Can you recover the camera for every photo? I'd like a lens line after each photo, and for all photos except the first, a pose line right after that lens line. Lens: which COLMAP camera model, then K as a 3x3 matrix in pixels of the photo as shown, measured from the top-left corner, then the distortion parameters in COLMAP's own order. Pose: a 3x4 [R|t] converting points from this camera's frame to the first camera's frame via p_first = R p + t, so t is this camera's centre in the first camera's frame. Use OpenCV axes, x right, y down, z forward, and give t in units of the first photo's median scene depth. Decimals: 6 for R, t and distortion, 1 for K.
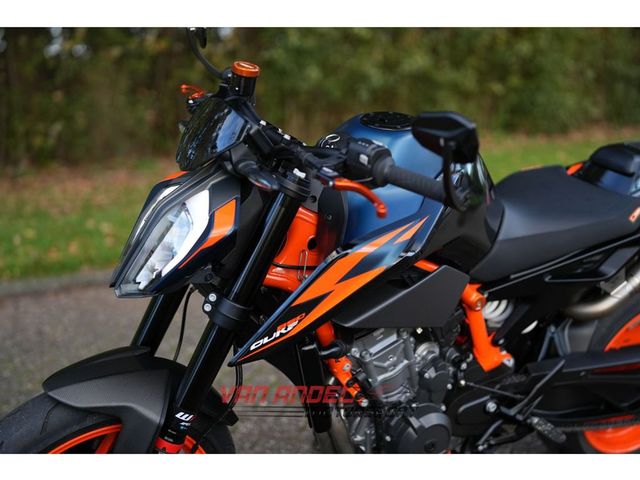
lens RADIAL K [[880.8, 0, 320.0], [0, 880.8, 240.0], [0, 0, 1]] dist [-0.079618, 0.819636]
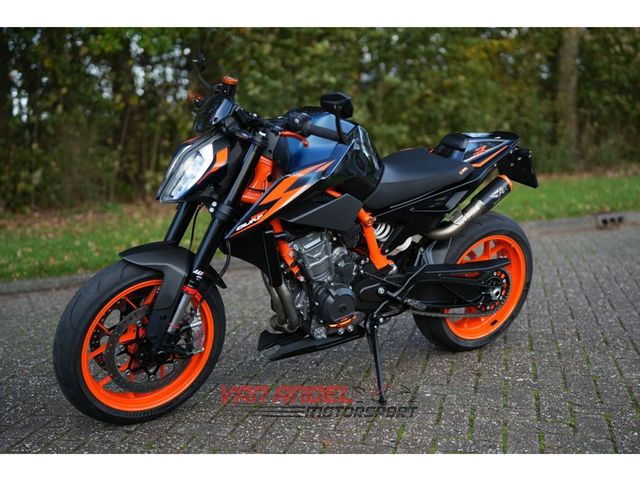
lens RADIAL K [[880.8, 0, 320.0], [0, 880.8, 240.0], [0, 0, 1]] dist [-0.079618, 0.819636]
pose [[0.998152, -0.016013, 0.058618, -0.011853], [0.020217, 0.997211, -0.071846, 0.227167], [-0.057304, 0.072898, 0.995692, -0.658976]]
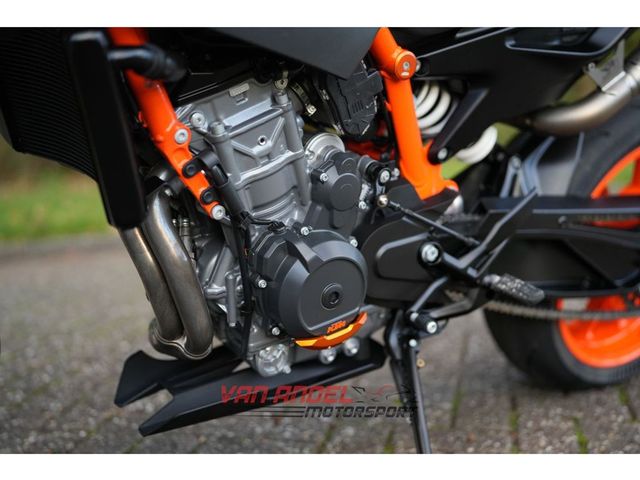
lens RADIAL K [[880.8, 0, 320.0], [0, 880.8, 240.0], [0, 0, 1]] dist [-0.079618, 0.819636]
pose [[0.997344, -0.012412, 0.071775, 0.074705], [0.017188, 0.997651, -0.066312, 0.238914], [-0.070783, 0.067369, 0.995214, 0.396274]]
